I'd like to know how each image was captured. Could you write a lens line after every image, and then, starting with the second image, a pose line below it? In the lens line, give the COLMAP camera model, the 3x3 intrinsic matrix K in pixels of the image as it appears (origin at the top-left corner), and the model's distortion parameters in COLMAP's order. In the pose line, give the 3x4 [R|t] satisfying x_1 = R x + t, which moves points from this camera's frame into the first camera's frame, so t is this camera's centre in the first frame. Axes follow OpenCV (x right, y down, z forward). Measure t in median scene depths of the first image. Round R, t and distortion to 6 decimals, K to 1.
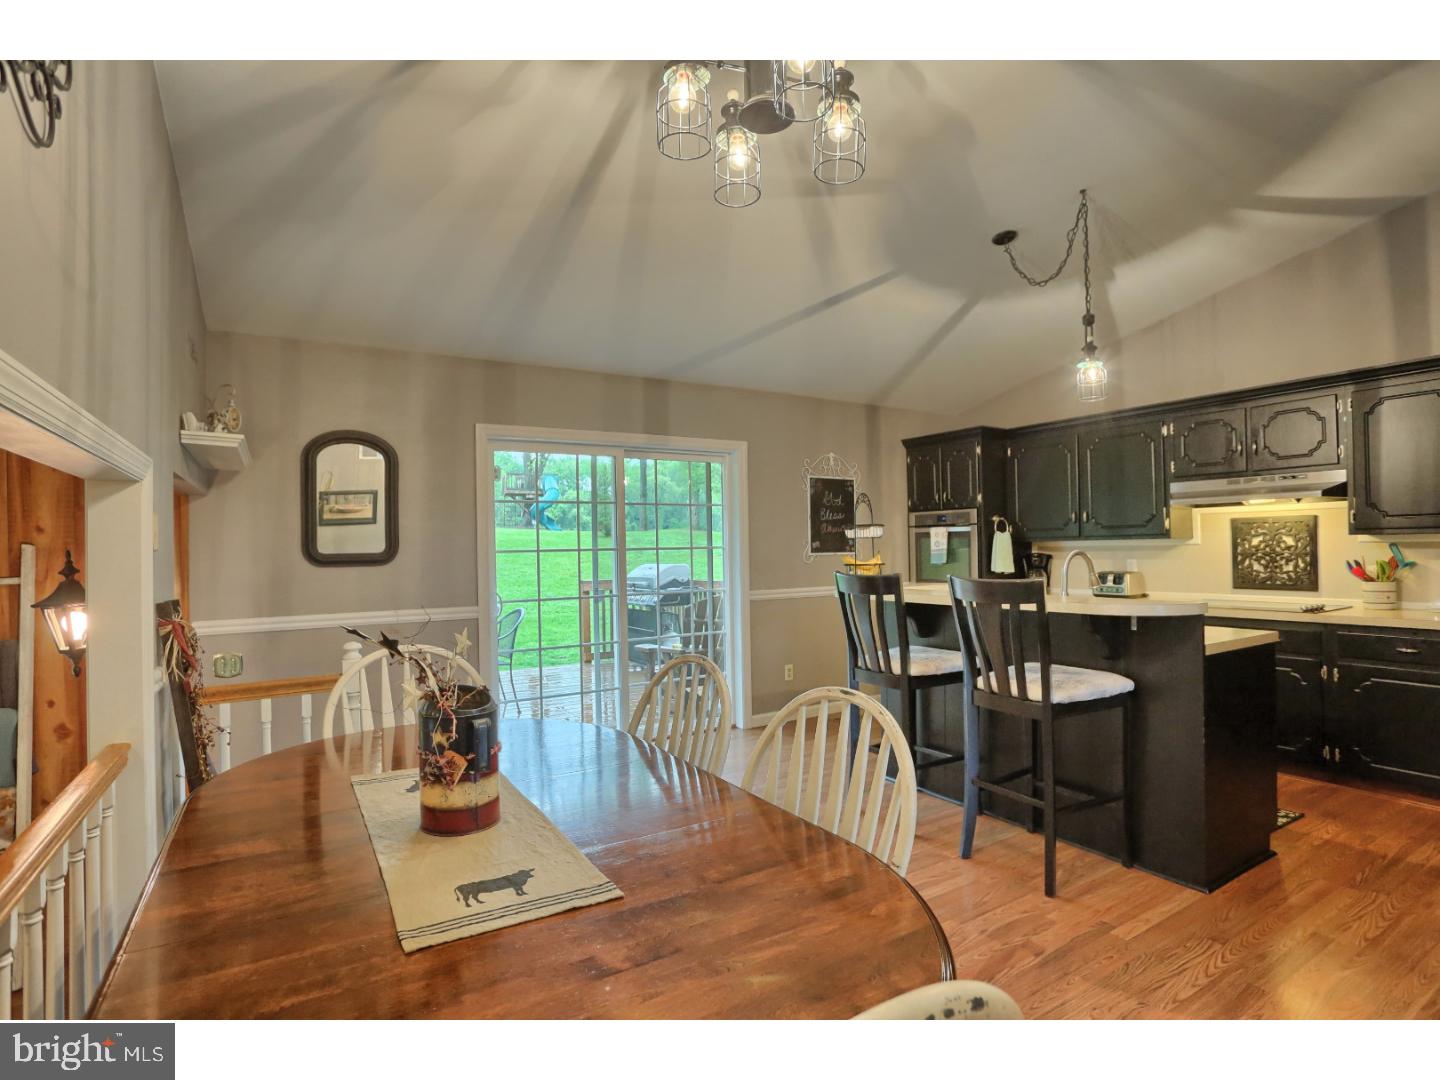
lens RADIAL K [[722.6, 0, 718.8], [0, 722.6, 541.7], [0, 0, 1]] dist [-0.073824, 0.034507]
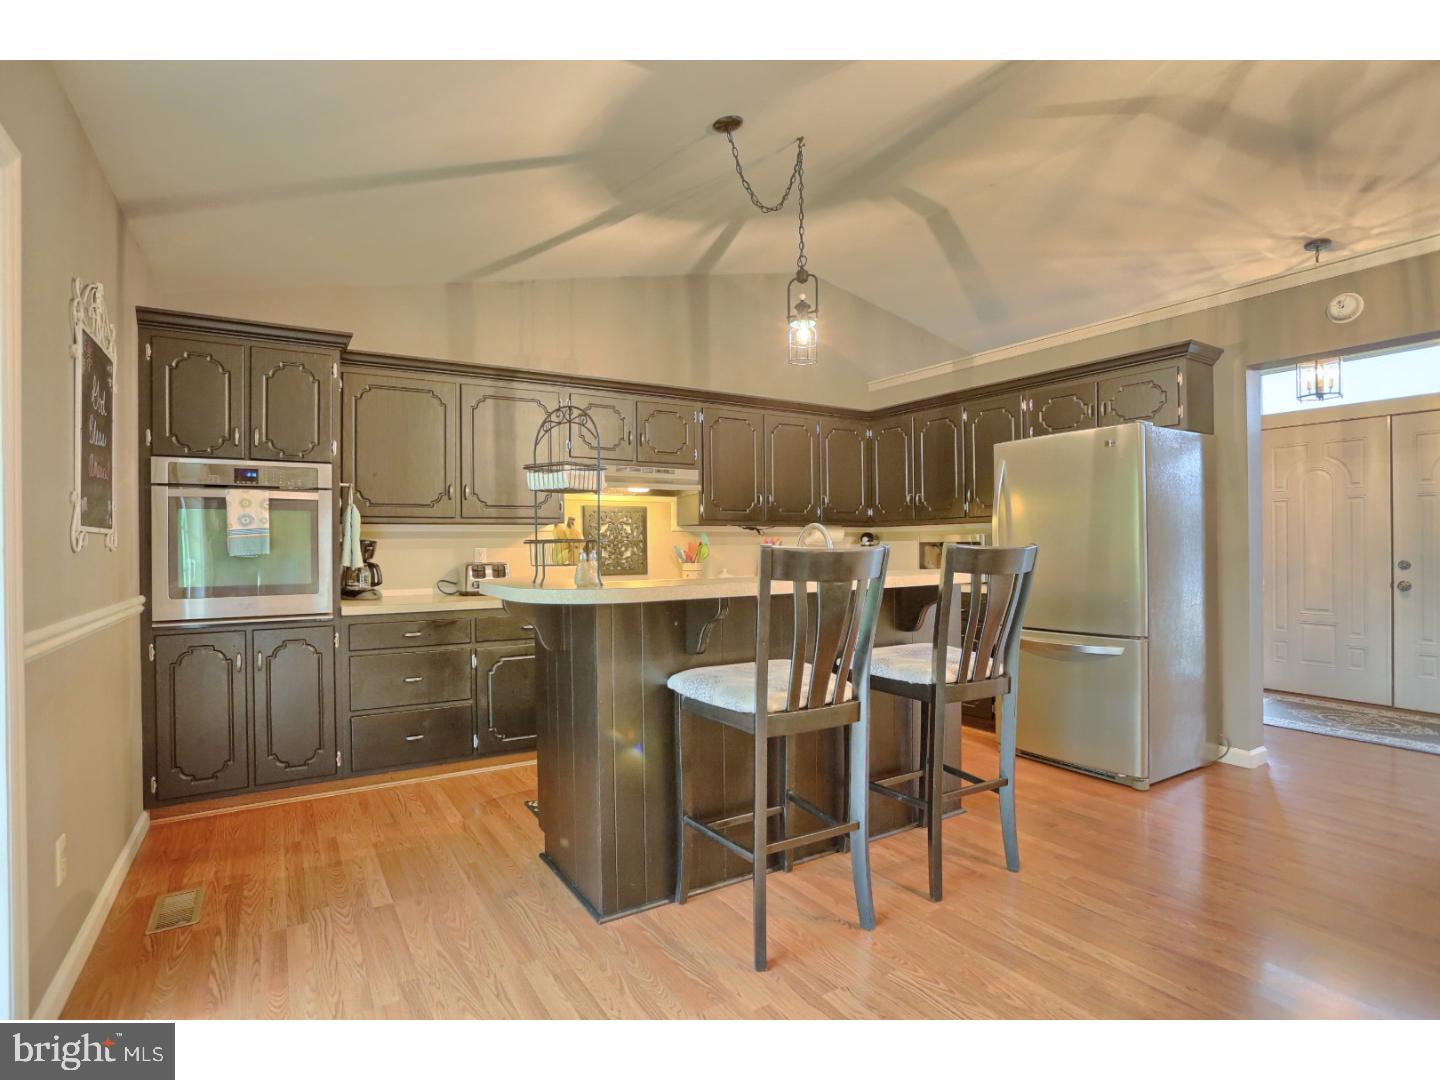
lens RADIAL K [[722.6, 0, 718.8], [0, 722.6, 541.7], [0, 0, 1]] dist [-0.073824, 0.034507]
pose [[-0.005062, 0.019030, 0.999806, -0.317063], [-0.001439, 0.999818, -0.019037, 0.039929], [-0.999986, -0.001535, -0.005033, 0.869467]]
